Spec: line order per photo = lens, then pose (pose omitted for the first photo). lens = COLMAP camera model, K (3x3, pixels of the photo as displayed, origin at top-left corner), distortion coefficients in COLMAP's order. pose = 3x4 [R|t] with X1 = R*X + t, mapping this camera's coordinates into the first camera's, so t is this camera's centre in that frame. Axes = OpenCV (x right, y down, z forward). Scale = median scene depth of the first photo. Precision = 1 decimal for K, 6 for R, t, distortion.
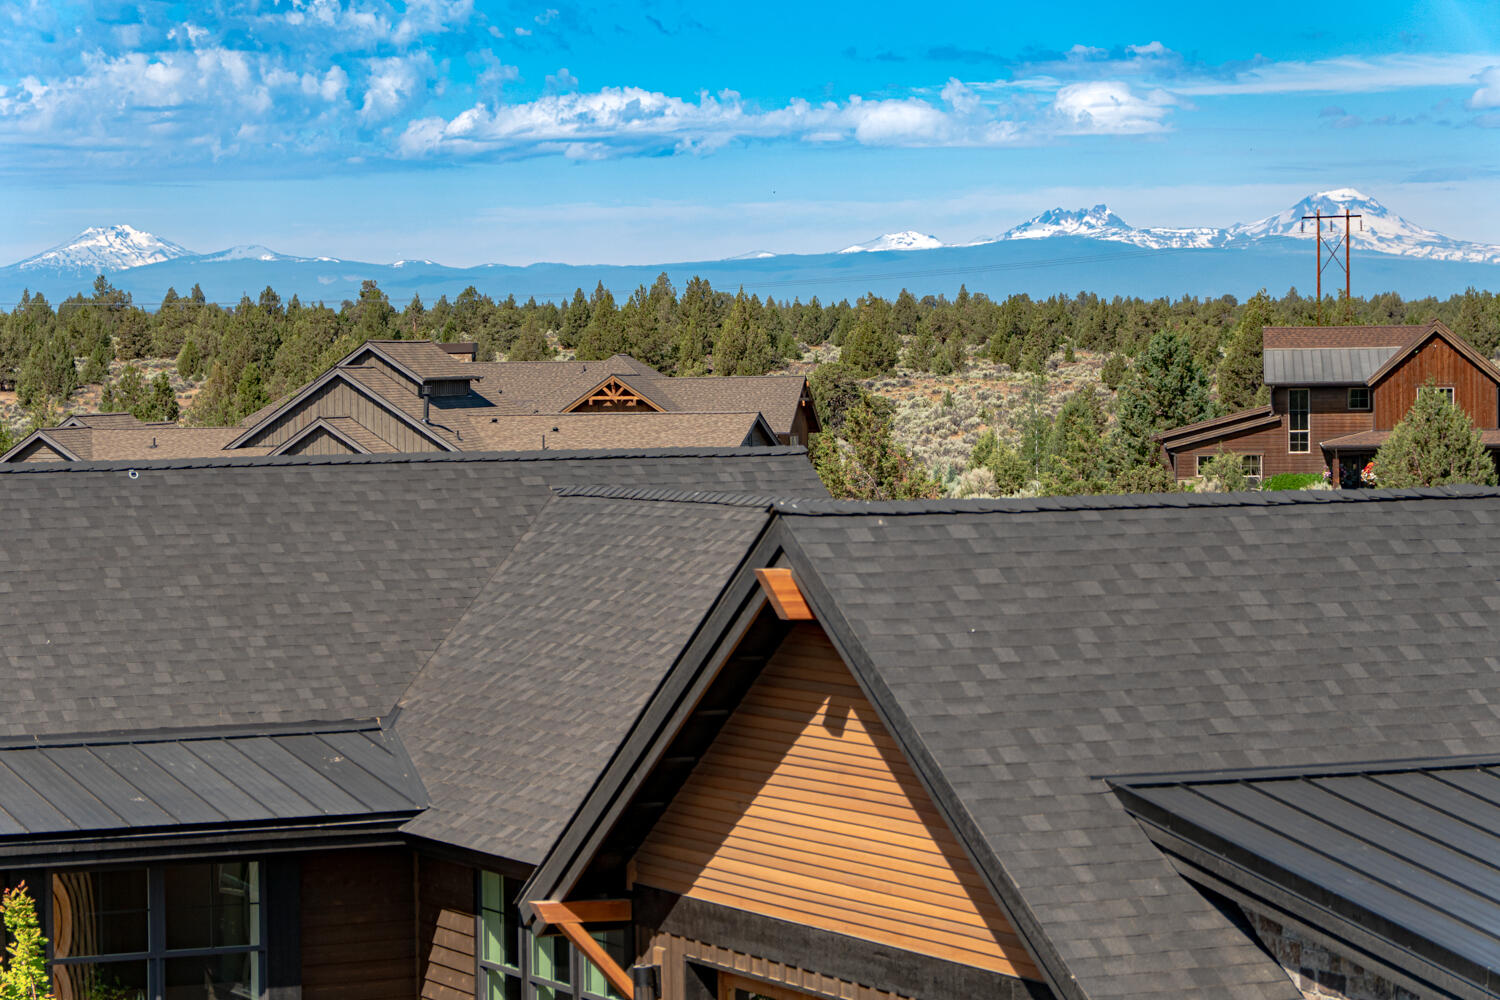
lens RADIAL K [[4873.7, 0, 750.0], [0, 4873.7, 500.0], [0, 0, 1]] dist [-0.021101, -0.399675]
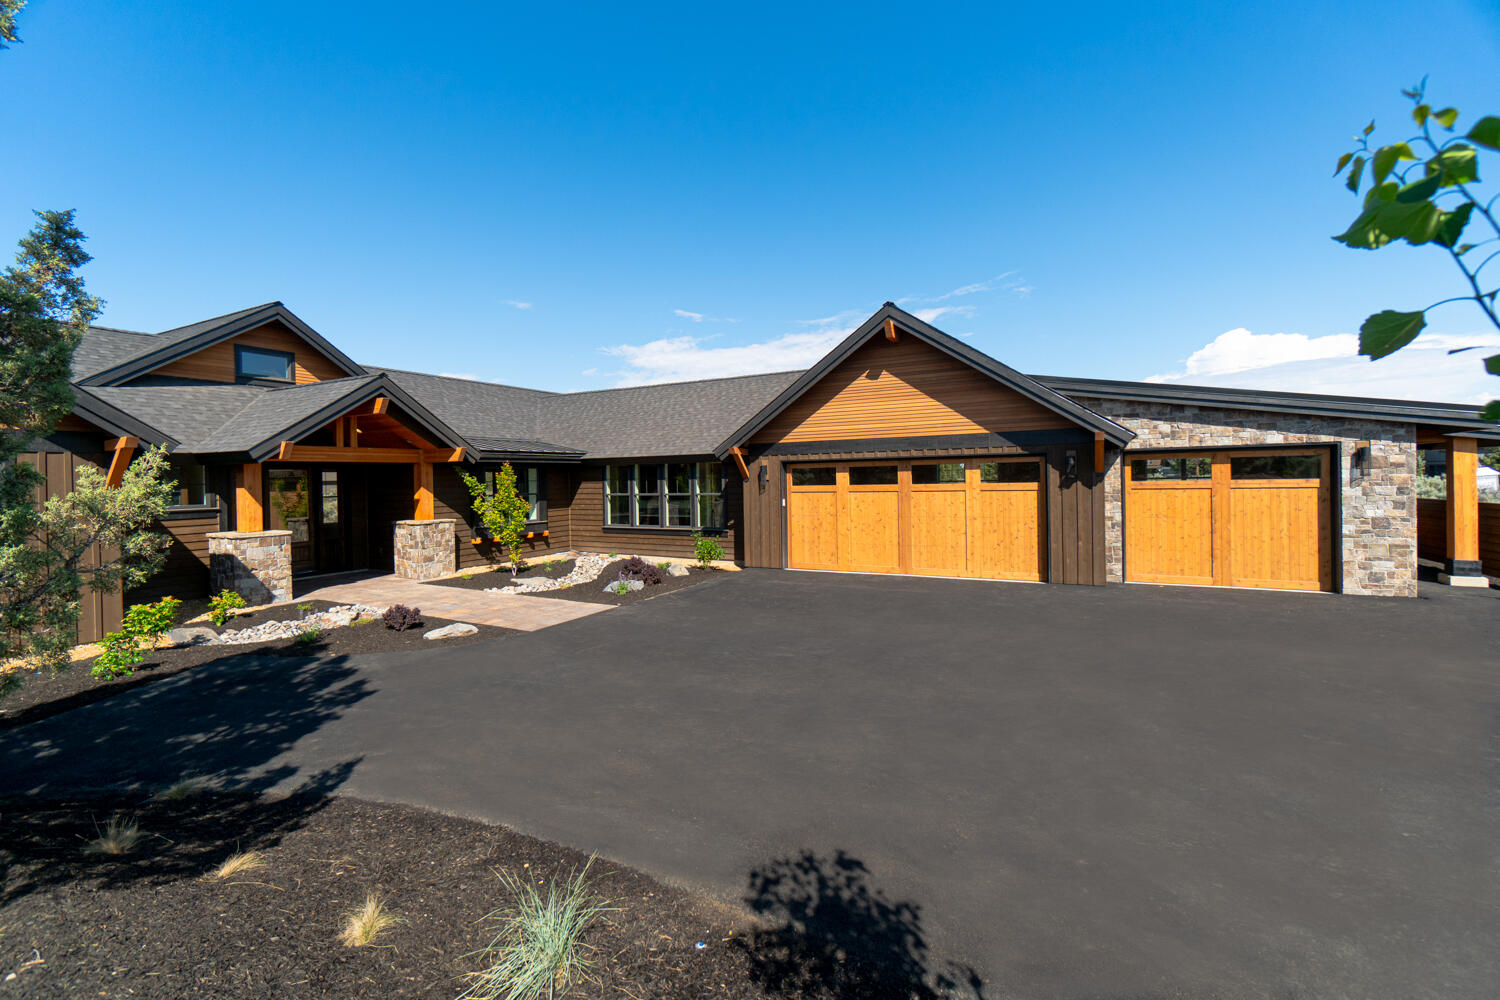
lens RADIAL K [[636.1, 0, 746.1], [0, 636.1, 486.2], [0, 0, 1]] dist [-0.008293, 0.000094]
pose [[0.790617, -0.011040, 0.612211, -0.313149], [0.034685, 0.999039, -0.026777, 0.124270], [-0.611327, 0.042405, 0.790241, 0.659424]]
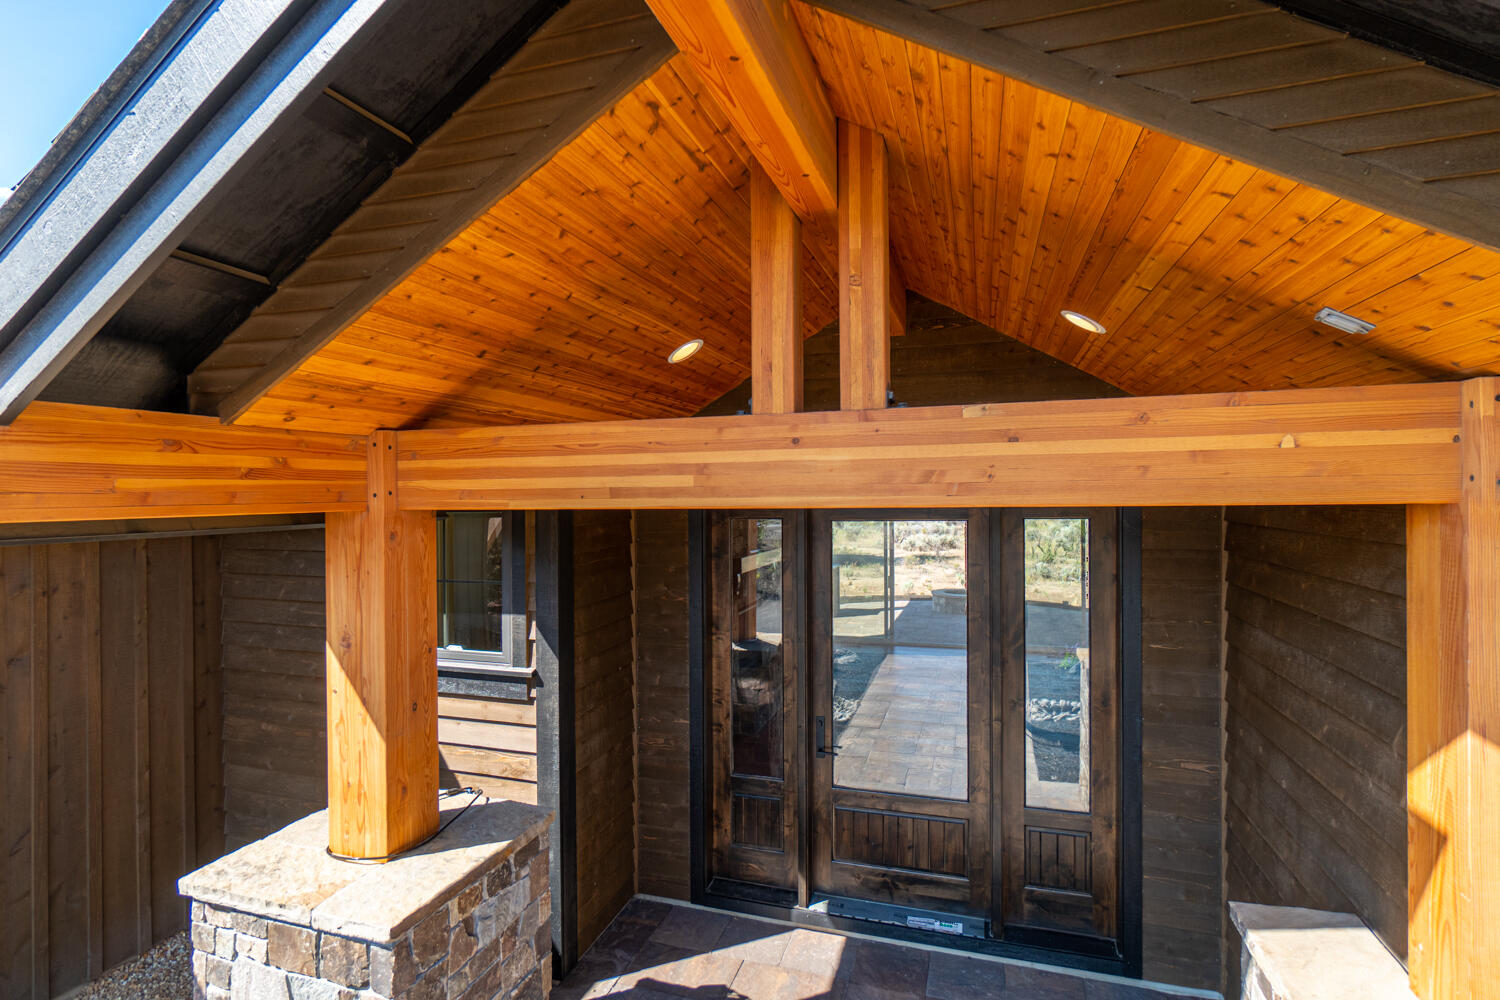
lens RADIAL K [[753.3, 0, 727.8], [0, 753.3, 503.3], [0, 0, 1]] dist [-0.004490, 0.000358]
pose [[0.727307, 0.012696, -0.686195, -0.221640], [-0.028600, 0.999521, -0.011821, 0.088947], [0.685716, 0.028223, 0.727322, 1.080960]]
